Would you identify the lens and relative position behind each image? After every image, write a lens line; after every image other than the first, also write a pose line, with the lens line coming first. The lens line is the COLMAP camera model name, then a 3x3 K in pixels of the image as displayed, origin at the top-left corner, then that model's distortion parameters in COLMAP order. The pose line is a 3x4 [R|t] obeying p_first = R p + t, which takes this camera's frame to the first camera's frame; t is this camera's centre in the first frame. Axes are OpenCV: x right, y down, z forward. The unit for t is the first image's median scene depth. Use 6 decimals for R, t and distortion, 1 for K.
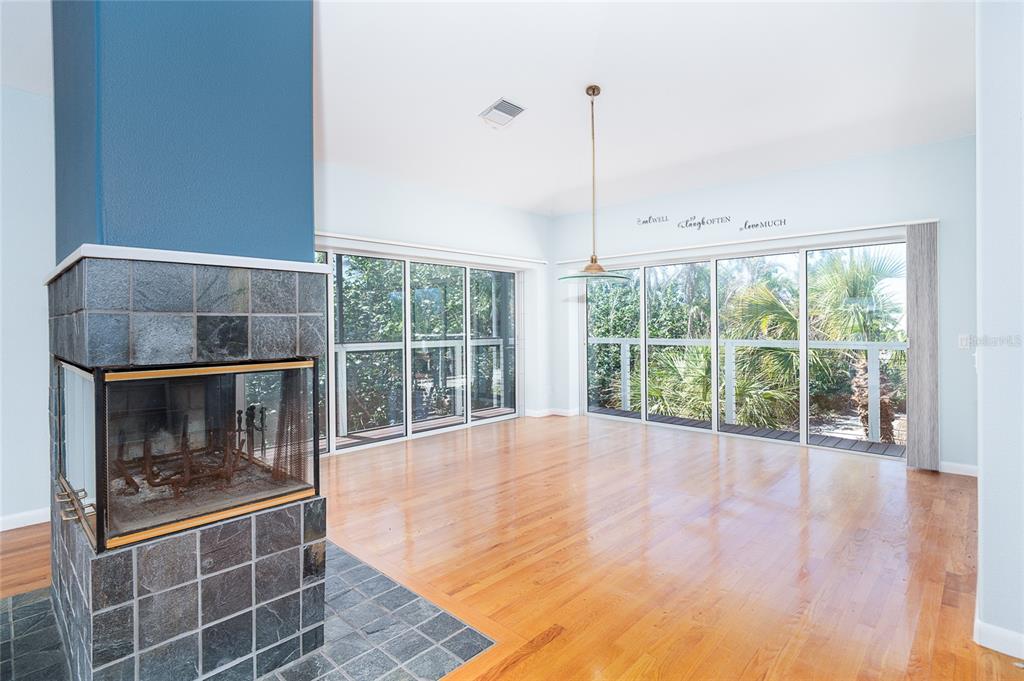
lens RADIAL K [[480.0, 0, 511.0], [0, 480.0, 333.9], [0, 0, 1]] dist [-0.012606, 0.005356]
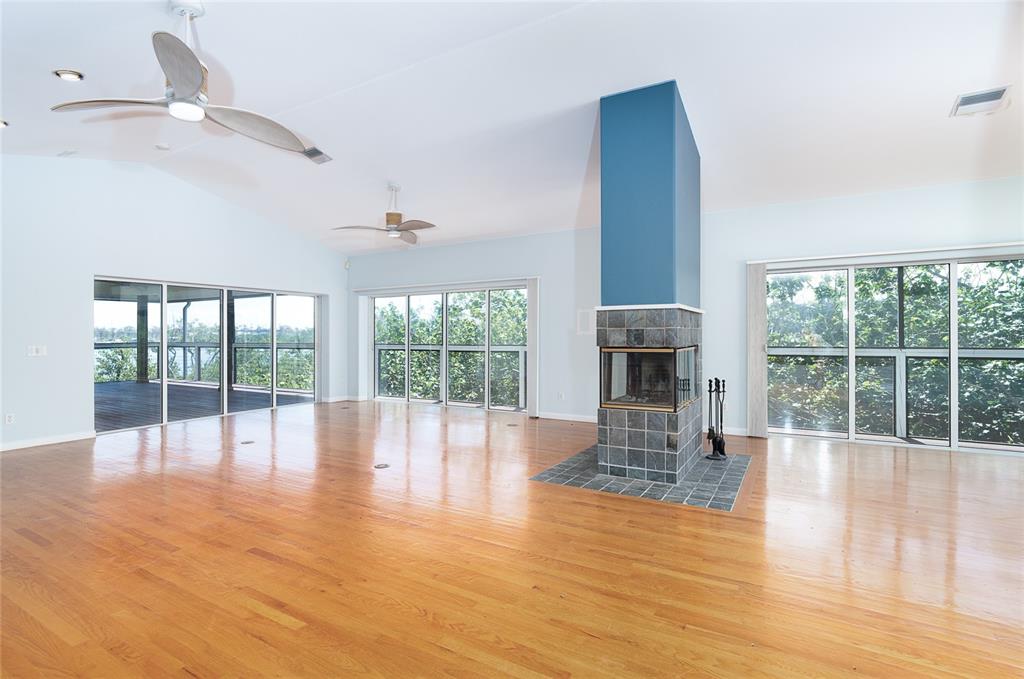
lens RADIAL K [[480.0, 0, 512.5], [0, 480.0, 339.0], [0, 0, 1]] dist [-0.012606, 0.005356]
pose [[0.248391, 0.010717, -0.968601, 1.523983], [-0.010937, 0.999906, 0.008259, 0.000704], [0.968598, 0.008542, 0.248485, -0.241119]]
